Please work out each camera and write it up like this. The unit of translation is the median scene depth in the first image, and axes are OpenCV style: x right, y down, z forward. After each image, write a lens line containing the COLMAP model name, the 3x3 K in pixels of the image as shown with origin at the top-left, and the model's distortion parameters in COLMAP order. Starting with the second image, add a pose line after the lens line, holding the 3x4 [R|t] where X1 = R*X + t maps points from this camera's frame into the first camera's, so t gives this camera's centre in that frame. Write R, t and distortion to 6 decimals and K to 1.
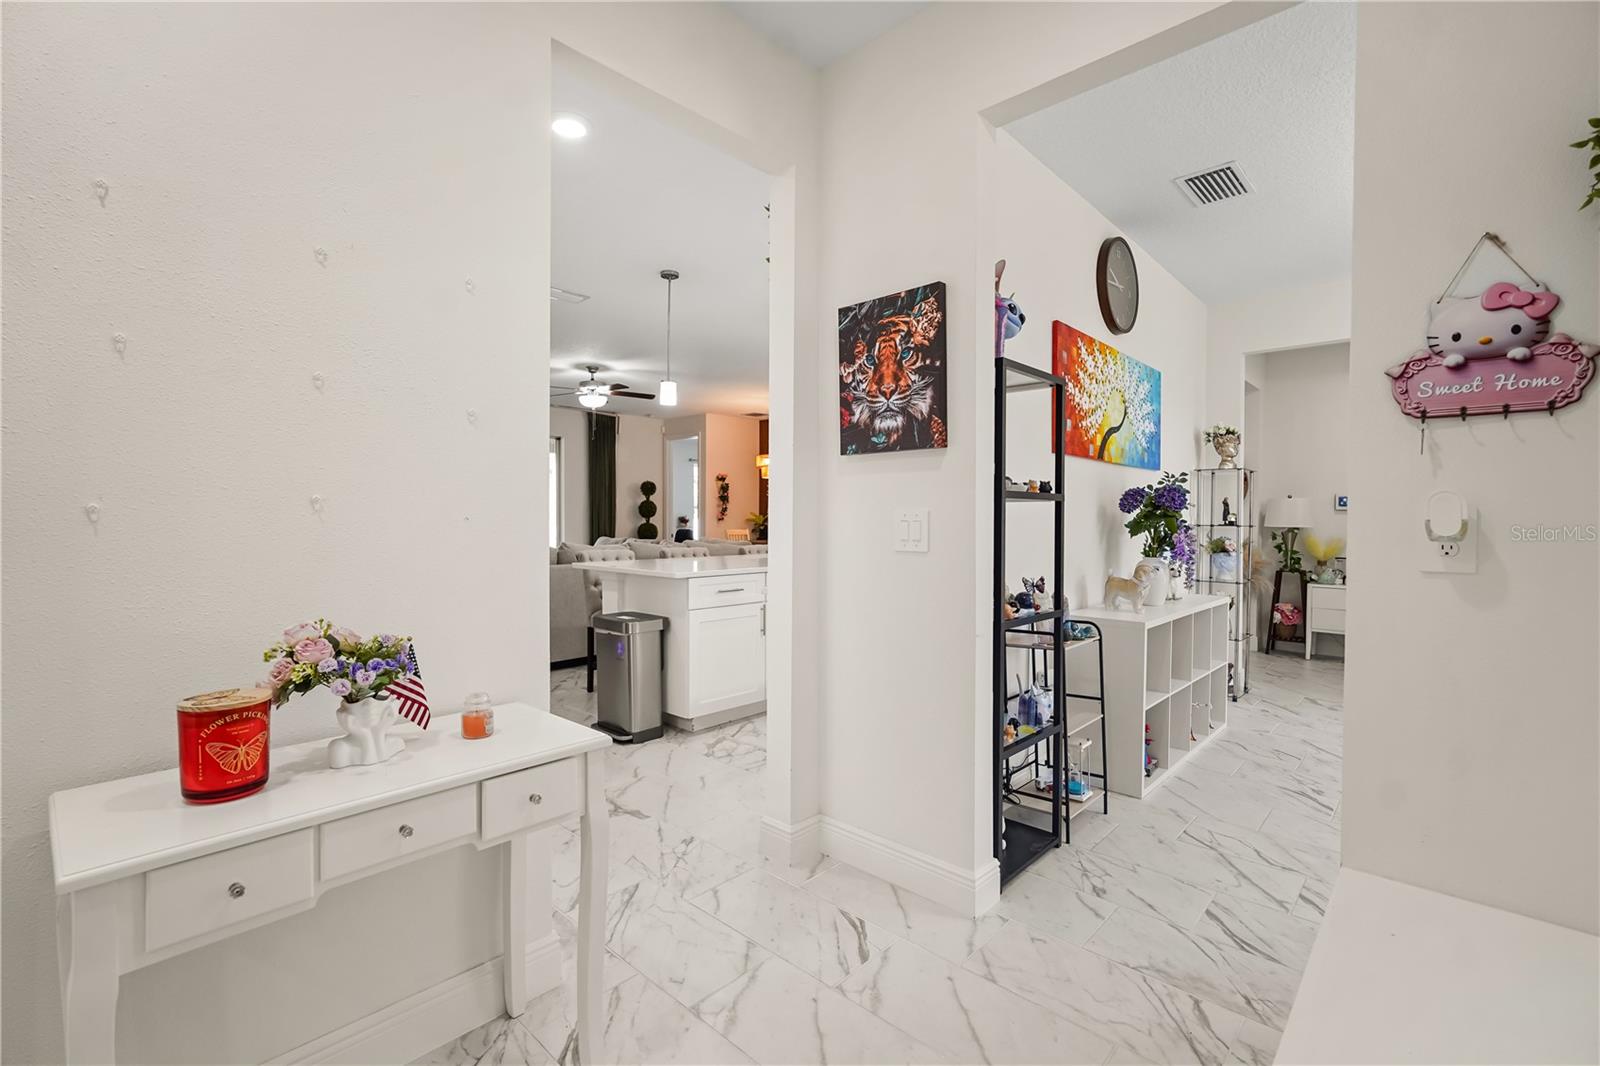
lens RADIAL K [[712.3, 0, 802.2], [0, 712.3, 527.3], [0, 0, 1]] dist [-0.015267, 0.008237]
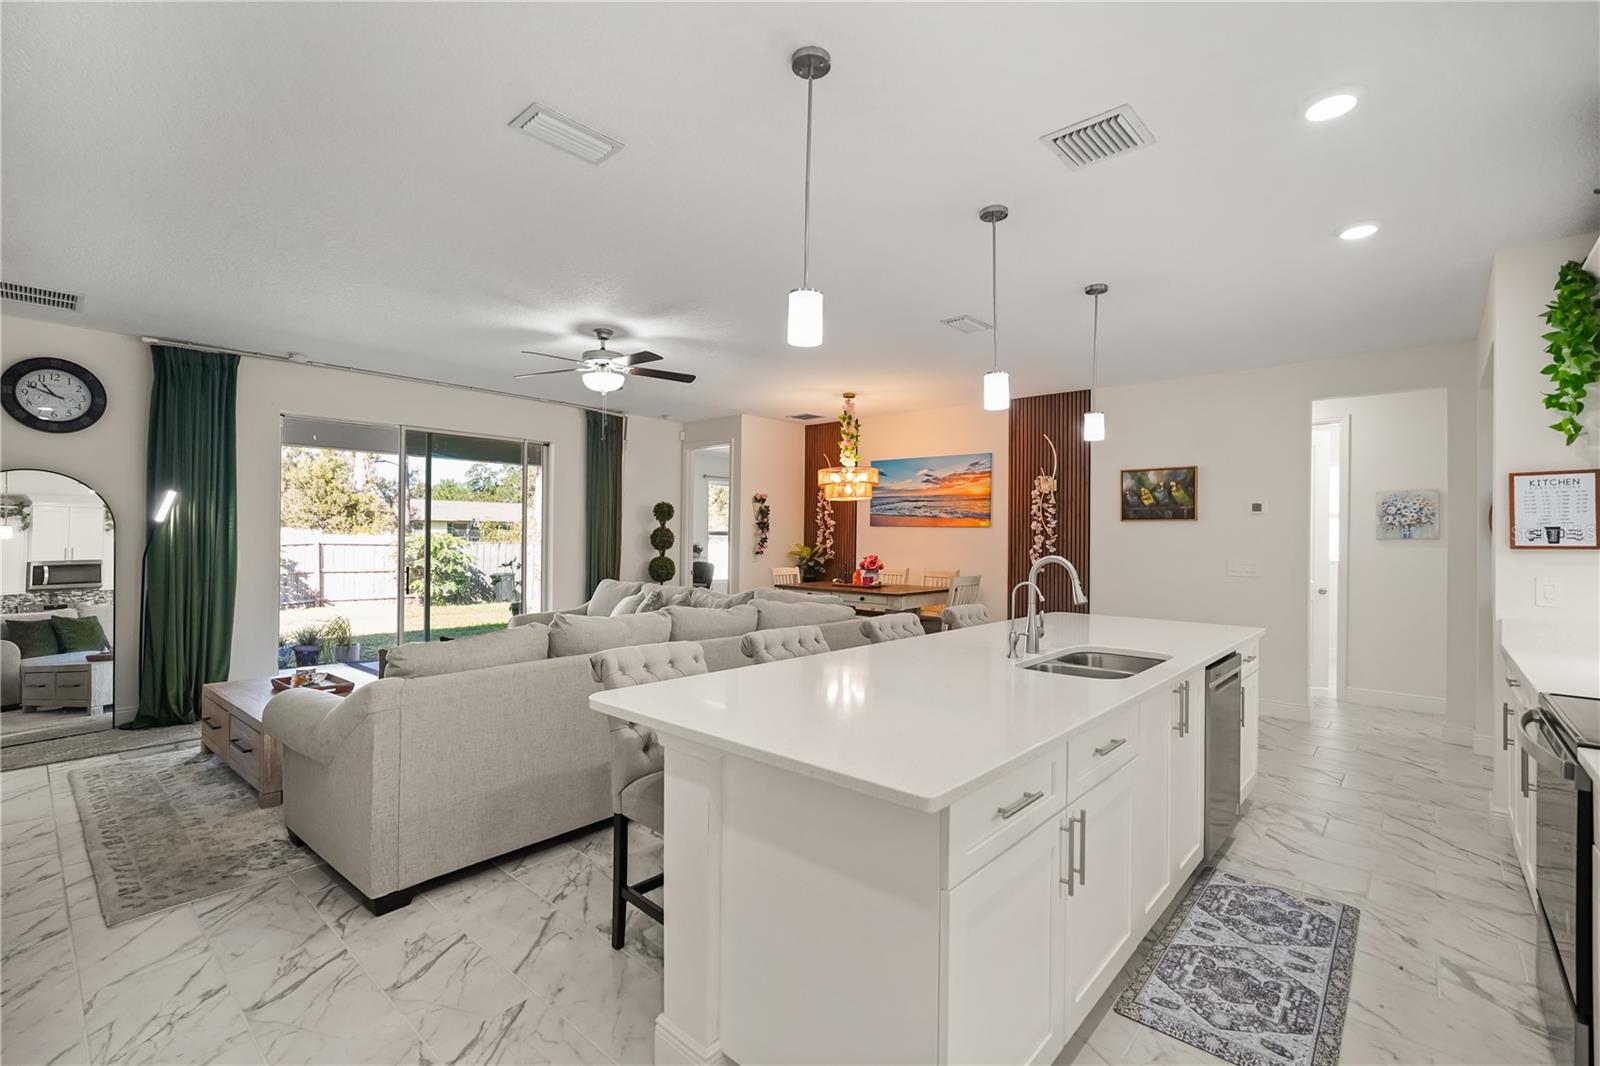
lens RADIAL K [[712.3, 0, 794.1], [0, 712.3, 531.9], [0, 0, 1]] dist [-0.015267, 0.008237]
pose [[0.999877, 0.008915, 0.012878, -0.087572], [-0.008633, 0.999725, -0.021806, -0.017915], [-0.013069, 0.021692, 0.999679, 0.240507]]
